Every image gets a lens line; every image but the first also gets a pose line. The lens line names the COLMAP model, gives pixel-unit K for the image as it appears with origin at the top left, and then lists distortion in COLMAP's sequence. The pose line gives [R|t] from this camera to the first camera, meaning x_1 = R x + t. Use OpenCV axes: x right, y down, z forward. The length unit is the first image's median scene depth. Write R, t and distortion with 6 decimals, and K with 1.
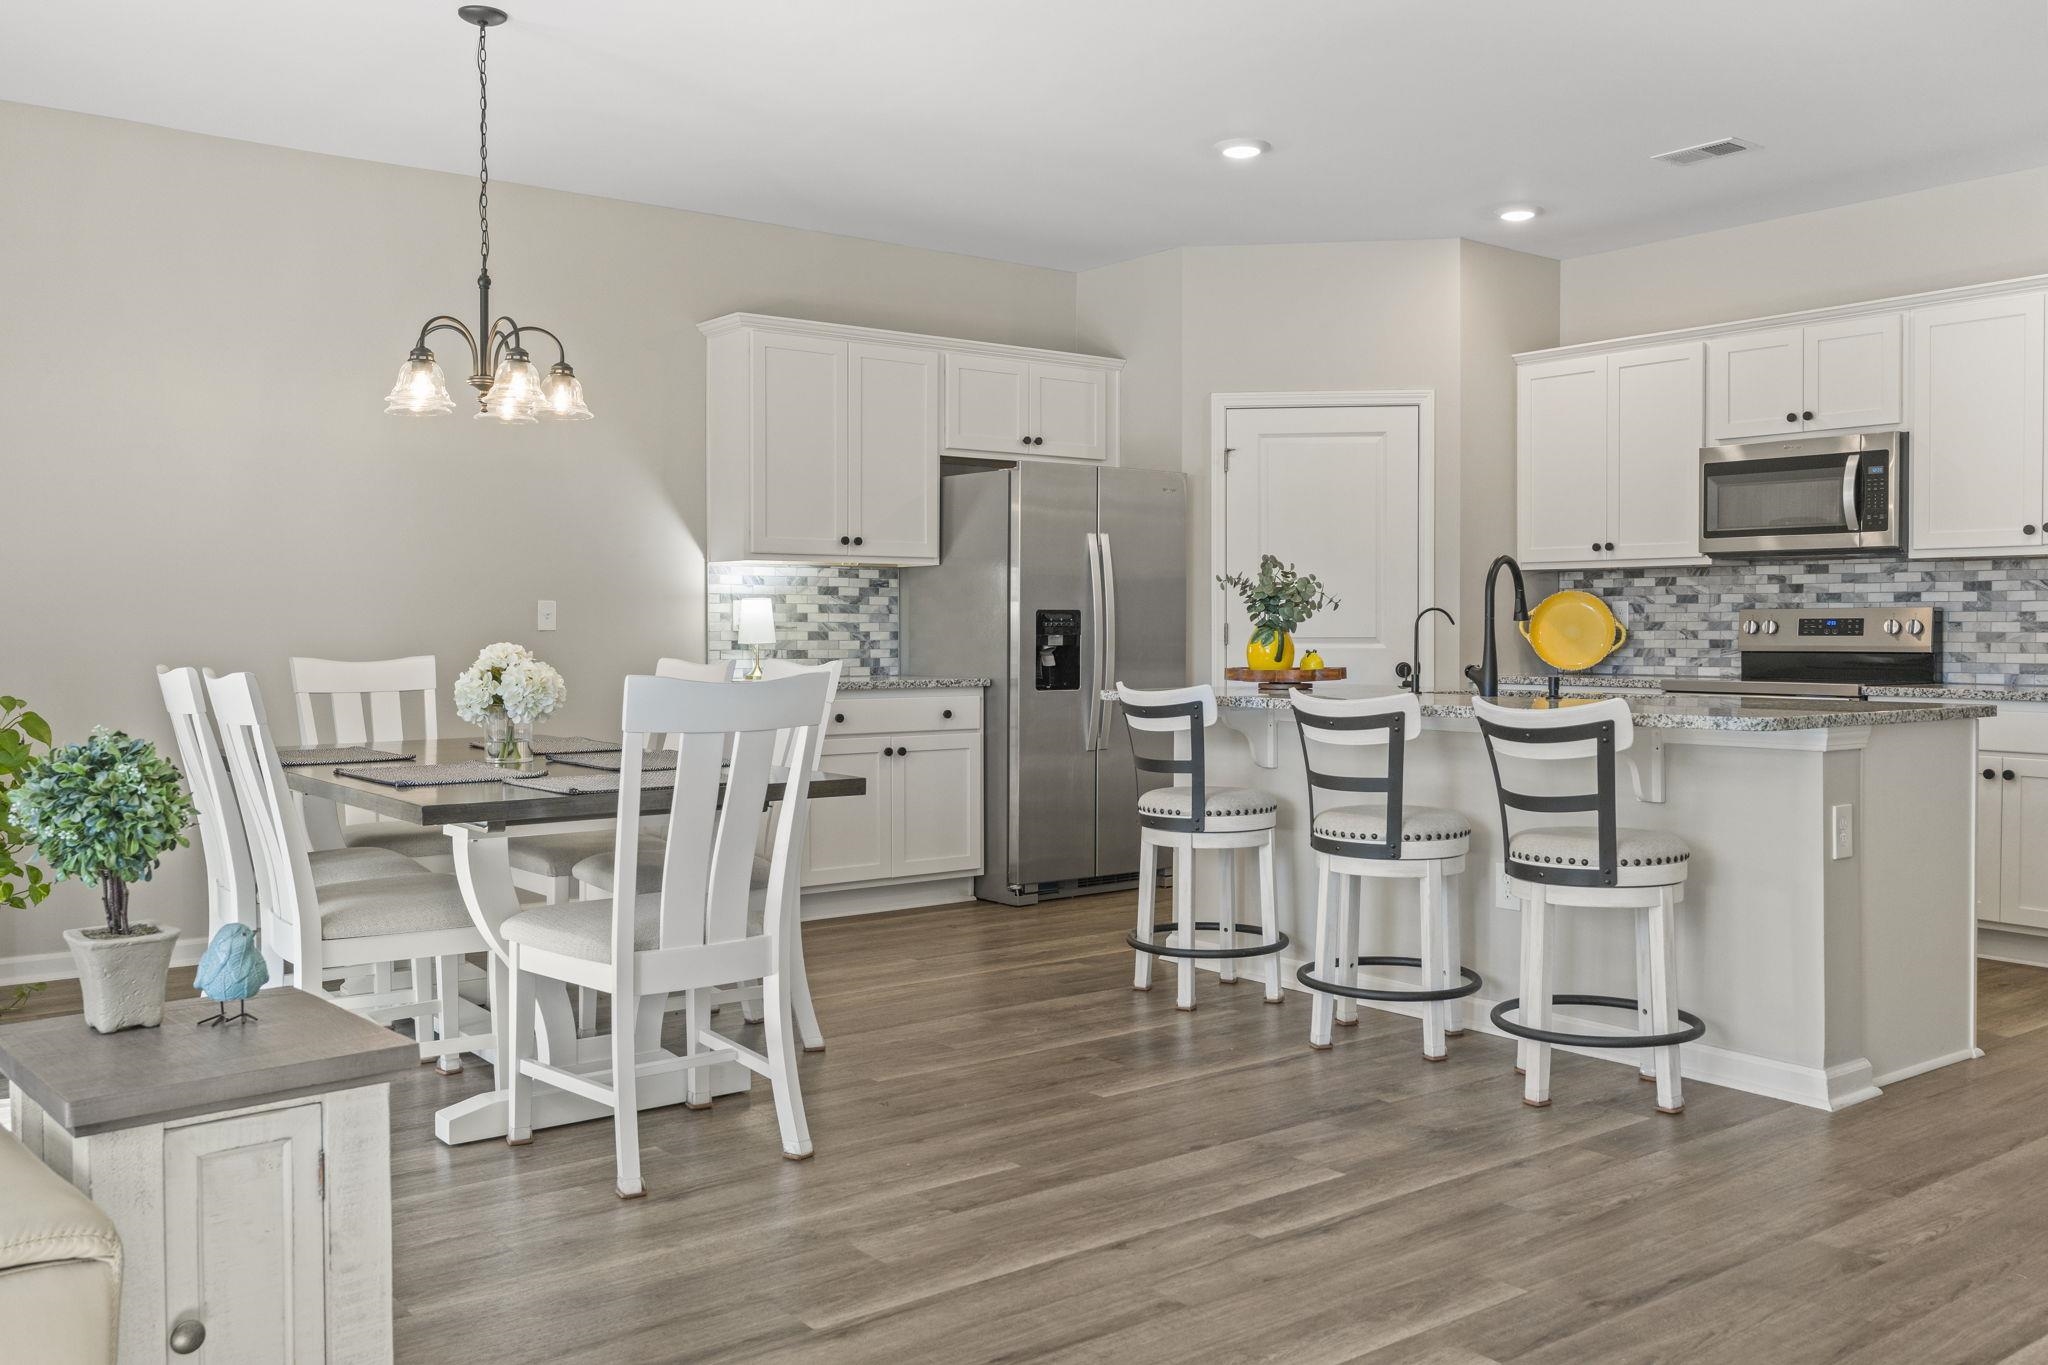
lens RADIAL K [[1722.9, 0, 1018.9], [0, 1722.9, 664.7], [0, 0, 1]] dist [-0.003692, 0.014427]
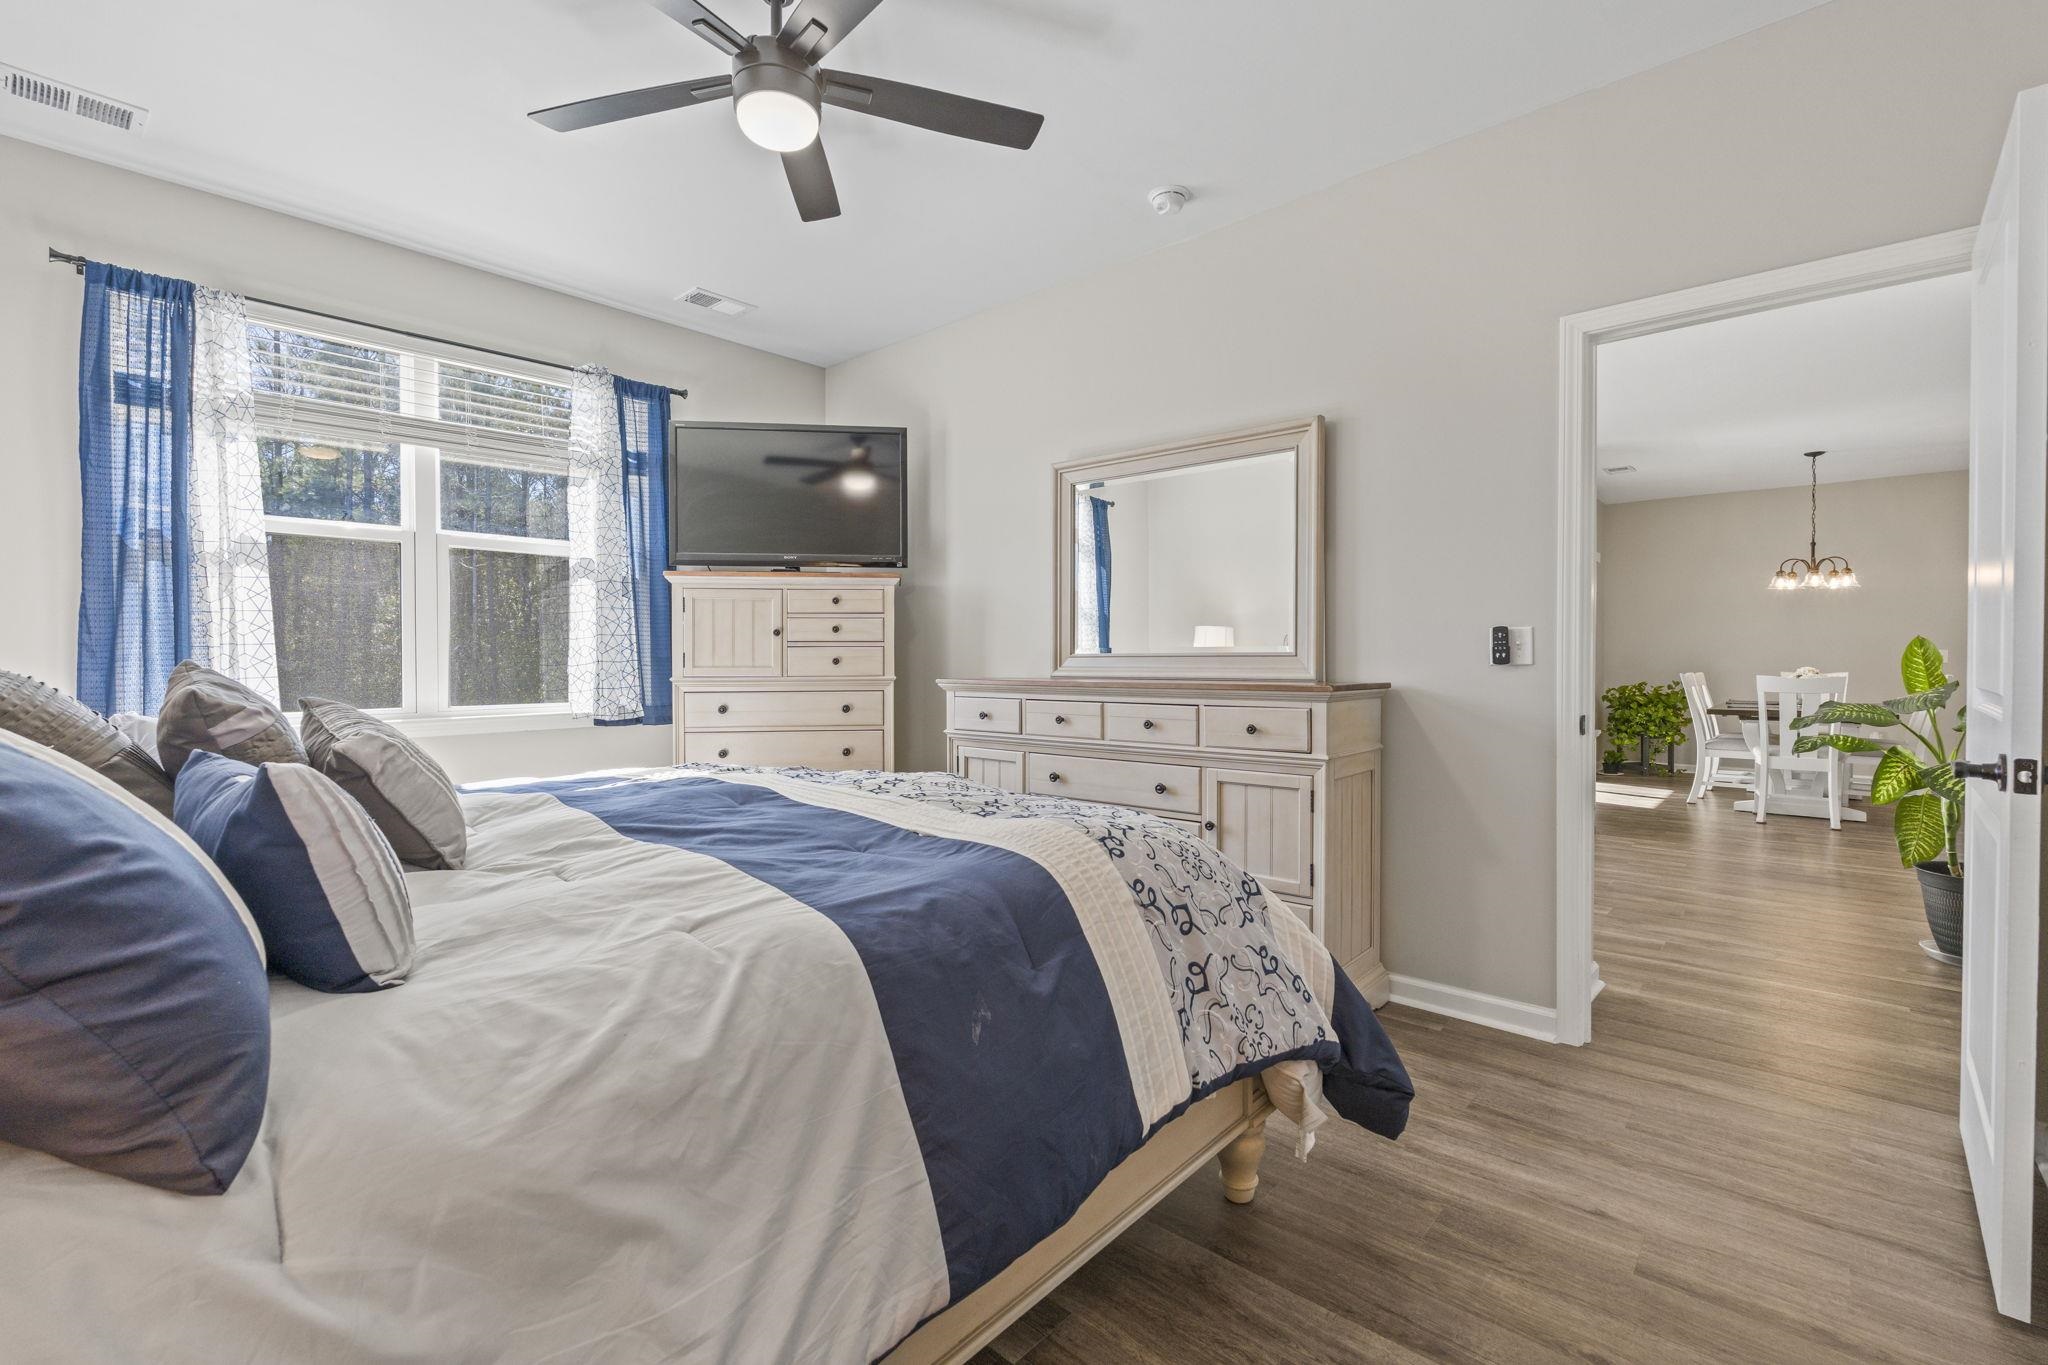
lens RADIAL K [[908.9, 0, 1017.3], [0, 908.9, 664.0], [0, 0, 1]] dist [-0.007083, 0.001708]
pose [[0.185761, 0.005942, -0.982577, 0.634879], [-0.028827, 0.999584, 0.000594, 0.012850], [0.982172, 0.028215, 0.185855, -0.404898]]
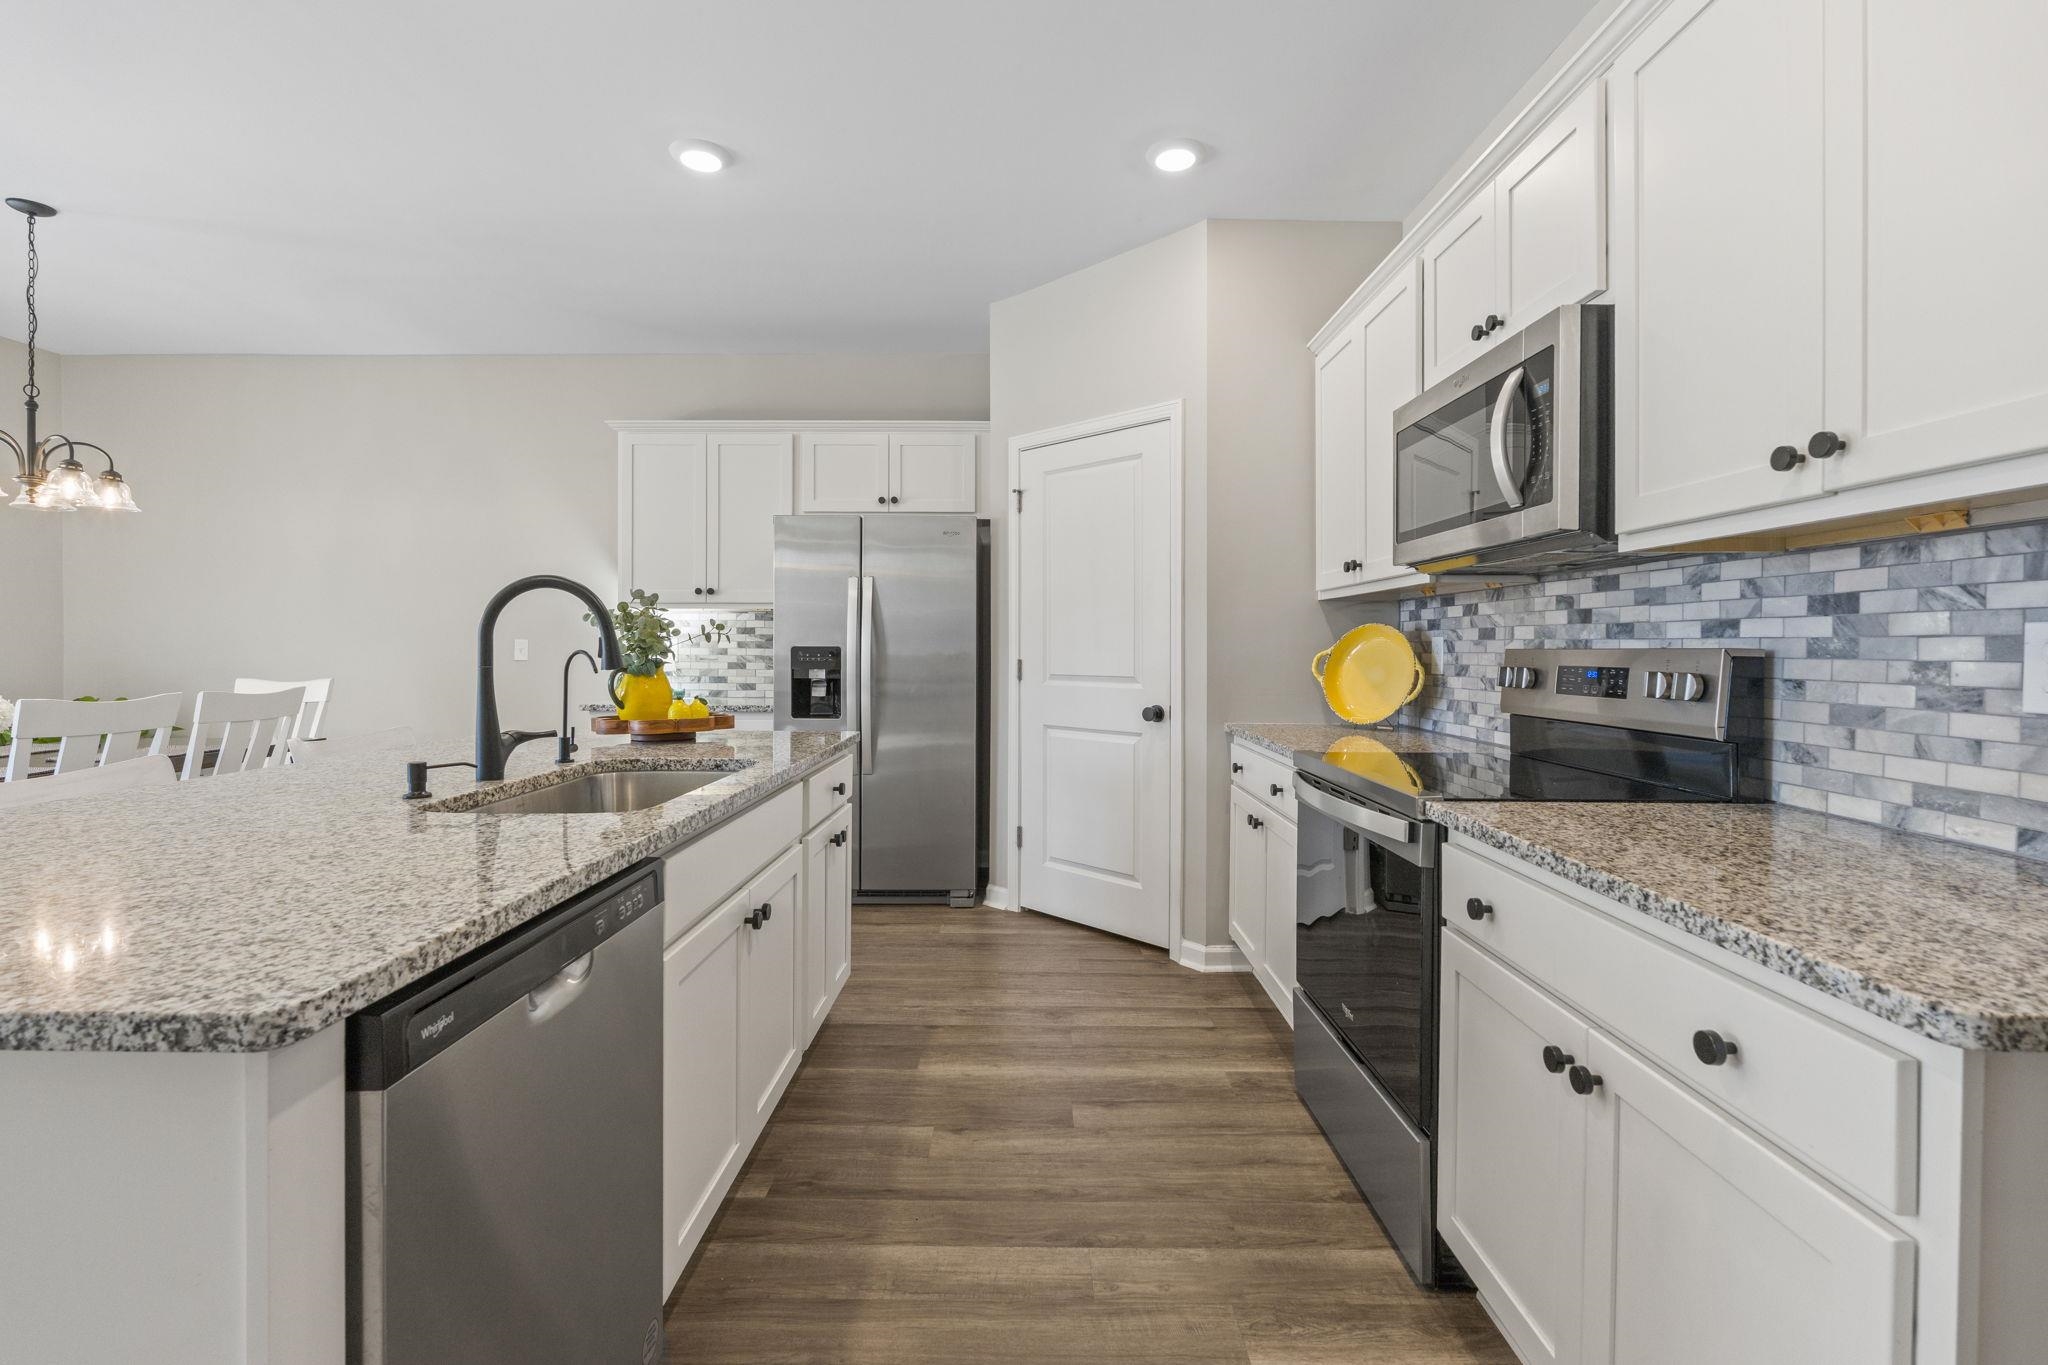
lens RADIAL K [[908.9, 0, 1021.2], [0, 908.9, 654.1], [0, 0, 1]] dist [-0.007083, 0.001708]
pose [[0.790516, 0.008216, -0.612386, 0.490753], [-0.017517, 0.999804, -0.009198, -0.024096], [0.612191, 0.017999, 0.790505, 0.619786]]
